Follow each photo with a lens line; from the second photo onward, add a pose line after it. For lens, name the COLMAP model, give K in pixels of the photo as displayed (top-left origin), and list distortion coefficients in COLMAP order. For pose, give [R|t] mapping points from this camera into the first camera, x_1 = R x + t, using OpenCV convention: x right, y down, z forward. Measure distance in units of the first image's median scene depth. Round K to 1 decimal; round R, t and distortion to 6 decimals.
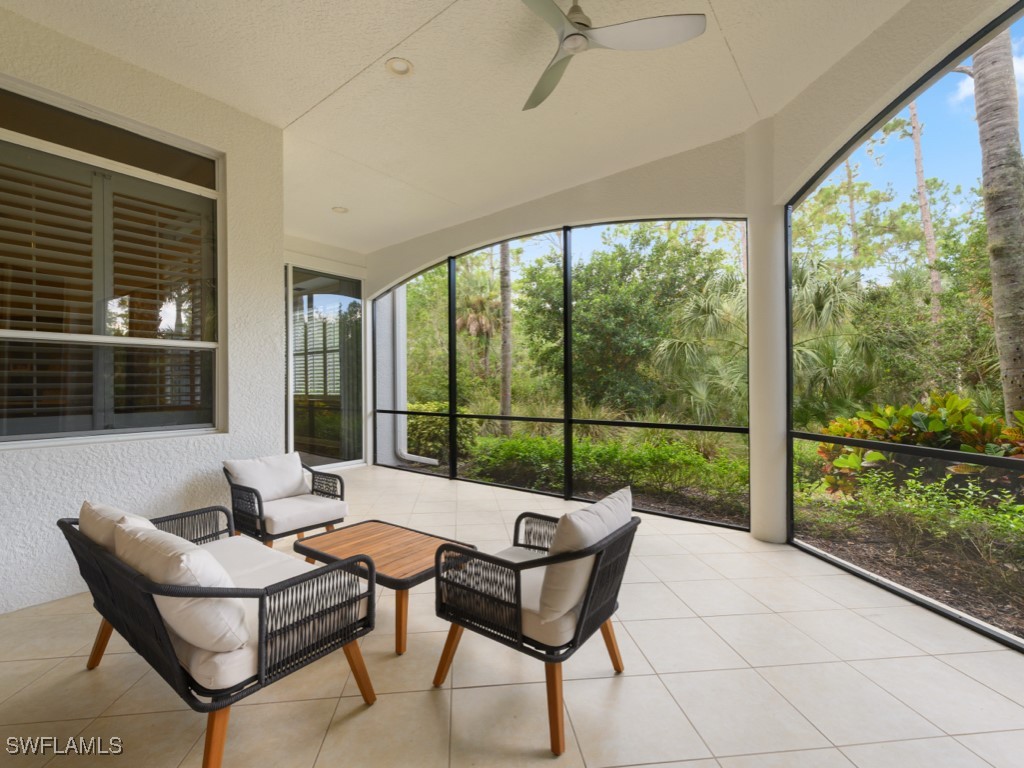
lens RADIAL K [[451.0, 0, 512.6], [0, 451.0, 384.4], [0, 0, 1]] dist [0.009309, -0.001472]
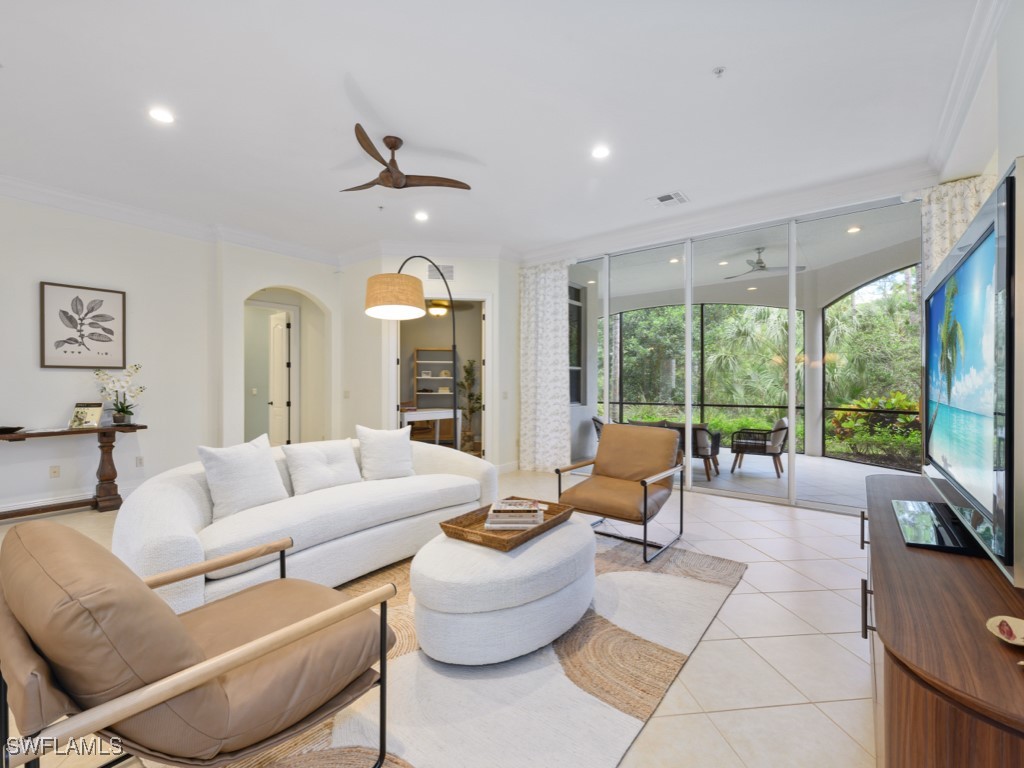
lens RADIAL K [[451.0, 0, 509.5], [0, 451.0, 384.1], [0, 0, 1]] dist [0.009309, -0.001472]
pose [[0.999955, 0.008308, 0.004564, -0.472061], [-0.008304, 0.999965, -0.000797, 0.000499], [-0.004570, 0.000759, 0.999989, -0.611863]]
